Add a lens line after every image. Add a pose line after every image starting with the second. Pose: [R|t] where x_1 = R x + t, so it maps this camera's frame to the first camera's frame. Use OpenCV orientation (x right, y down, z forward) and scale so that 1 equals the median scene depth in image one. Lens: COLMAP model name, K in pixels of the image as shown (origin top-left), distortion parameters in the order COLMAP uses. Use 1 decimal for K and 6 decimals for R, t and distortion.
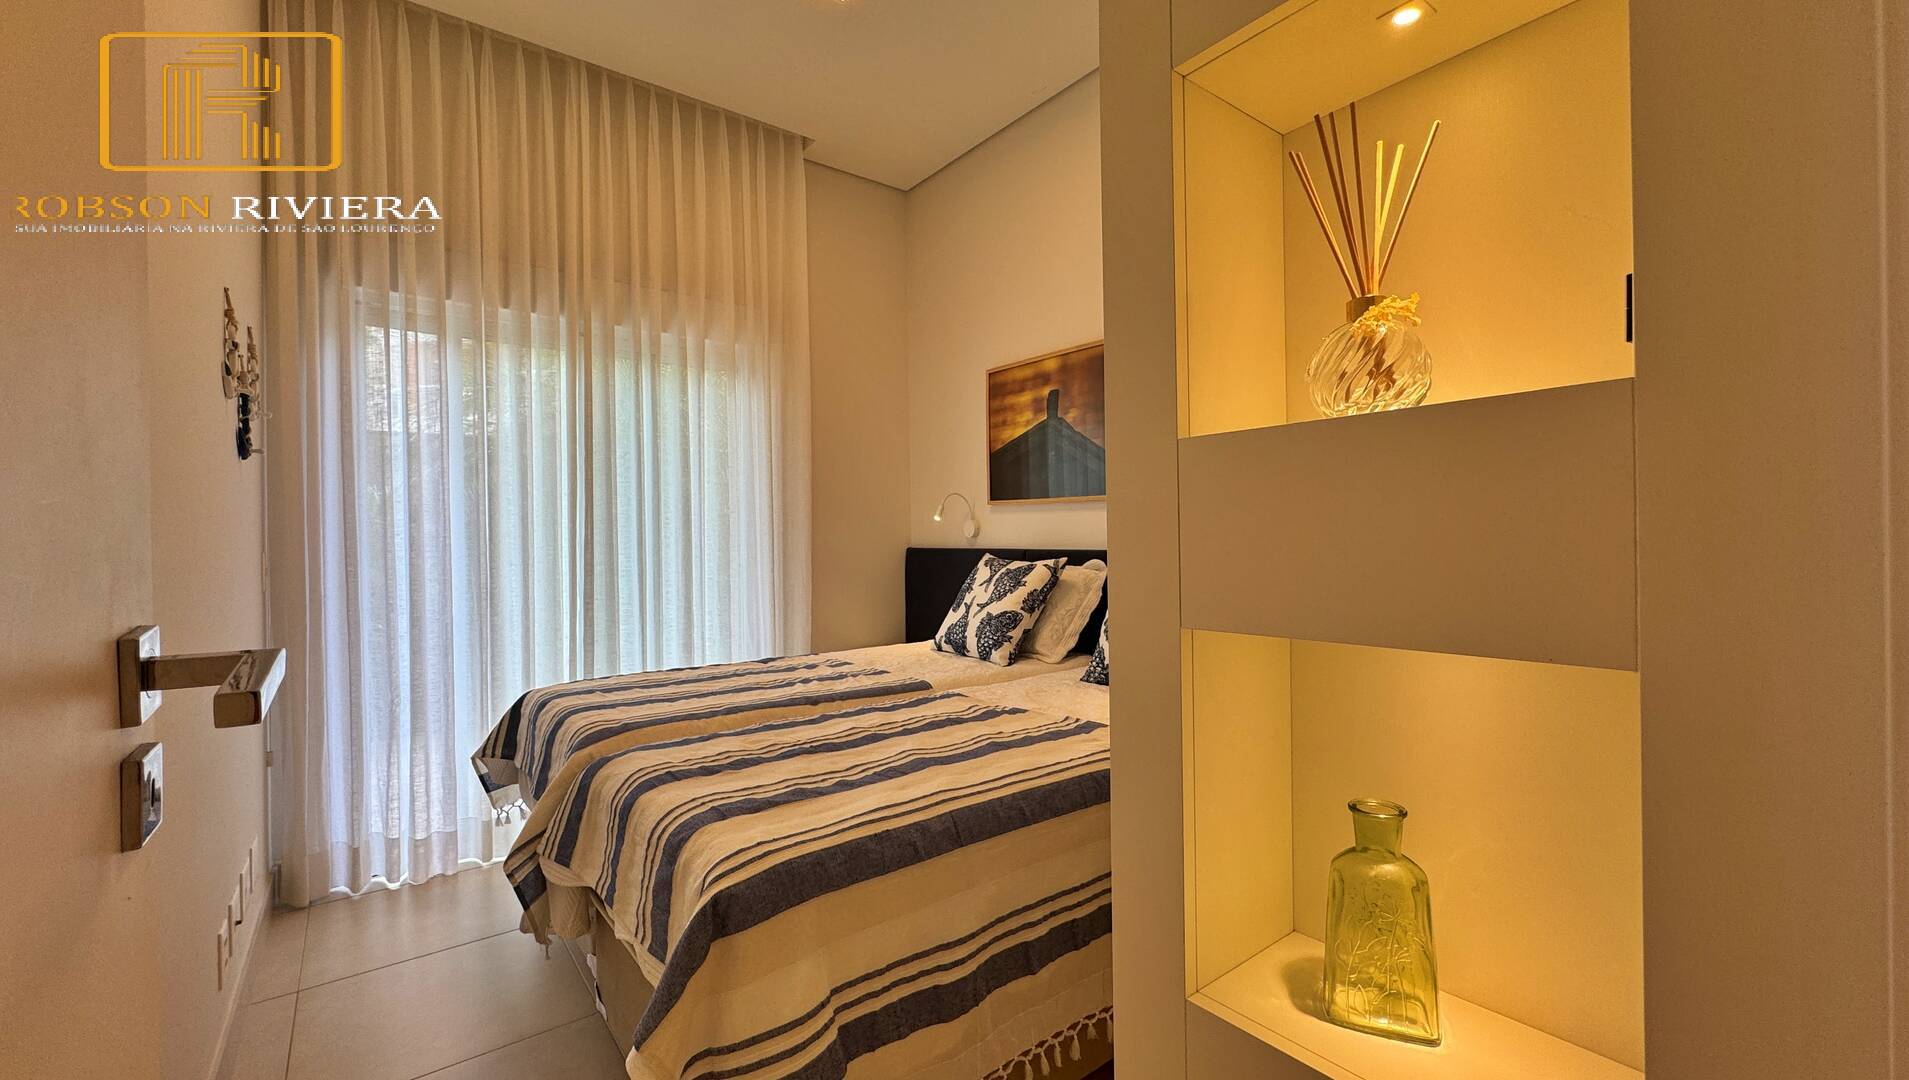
lens RADIAL K [[774.0, 0, 954.3], [0, 774.0, 540.7], [0, 0, 1]] dist [-0.001193, 0.001285]
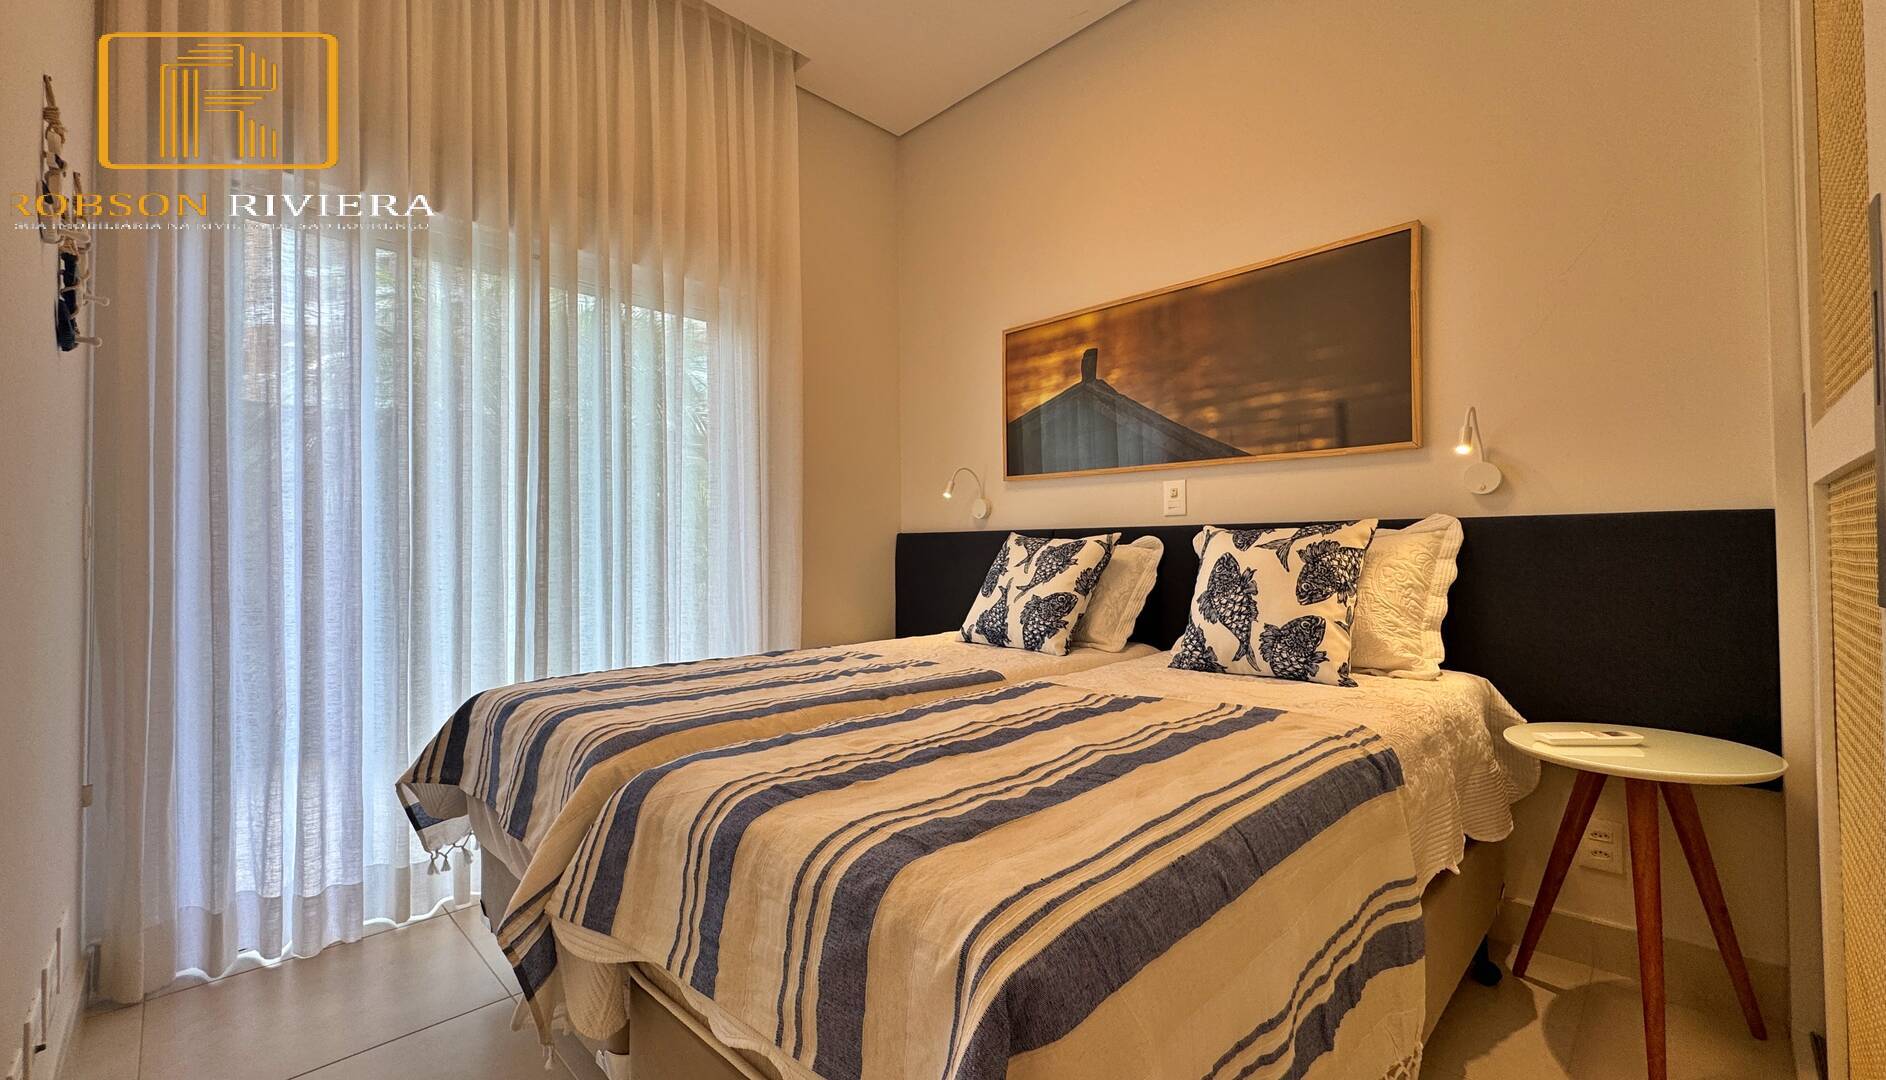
lens RADIAL K [[764.7, 0, 945.8], [0, 764.7, 542.9], [0, 0, 1]] dist [-0.001193, 0.001285]
pose [[0.991022, 0.005992, 0.133567, -0.181902], [-0.003182, 0.999769, -0.021242, 0.056755], [-0.133663, 0.020626, 0.990812, 0.176971]]
